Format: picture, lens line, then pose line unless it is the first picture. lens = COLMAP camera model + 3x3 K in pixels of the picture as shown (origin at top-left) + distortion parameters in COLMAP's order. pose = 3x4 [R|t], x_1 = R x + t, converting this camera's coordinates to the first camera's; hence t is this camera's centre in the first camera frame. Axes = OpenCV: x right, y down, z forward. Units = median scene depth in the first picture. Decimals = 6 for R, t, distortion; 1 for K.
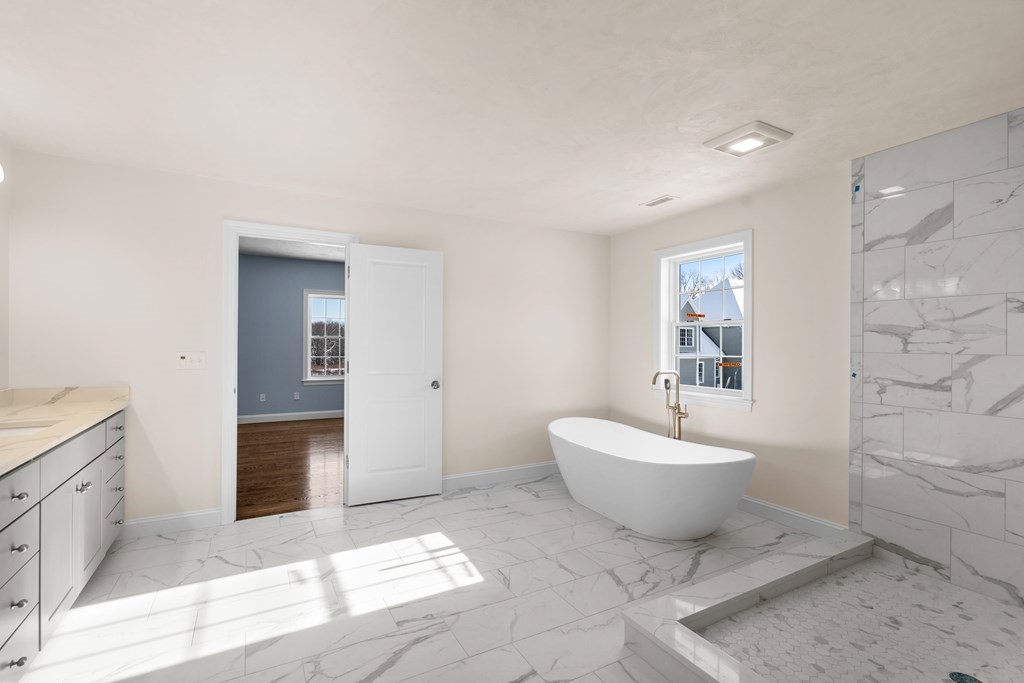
lens RADIAL K [[466.5, 0, 506.0], [0, 466.5, 341.9], [0, 0, 1]] dist [-0.005021, 0.001604]
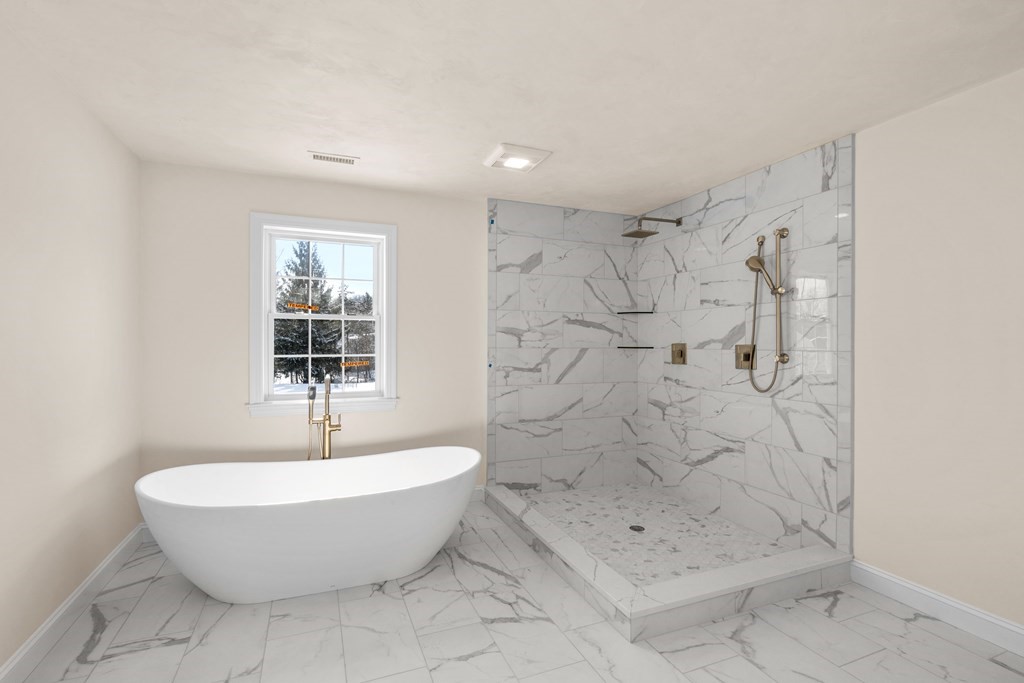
lens RADIAL K [[466.5, 0, 502.7], [0, 466.5, 344.8], [0, 0, 1]] dist [-0.005021, 0.001604]
pose [[0.122337, -0.009404, 0.992444, -0.581992], [-0.006095, 0.999929, 0.010226, 0.000233], [-0.992470, -0.007300, 0.122271, 0.878129]]
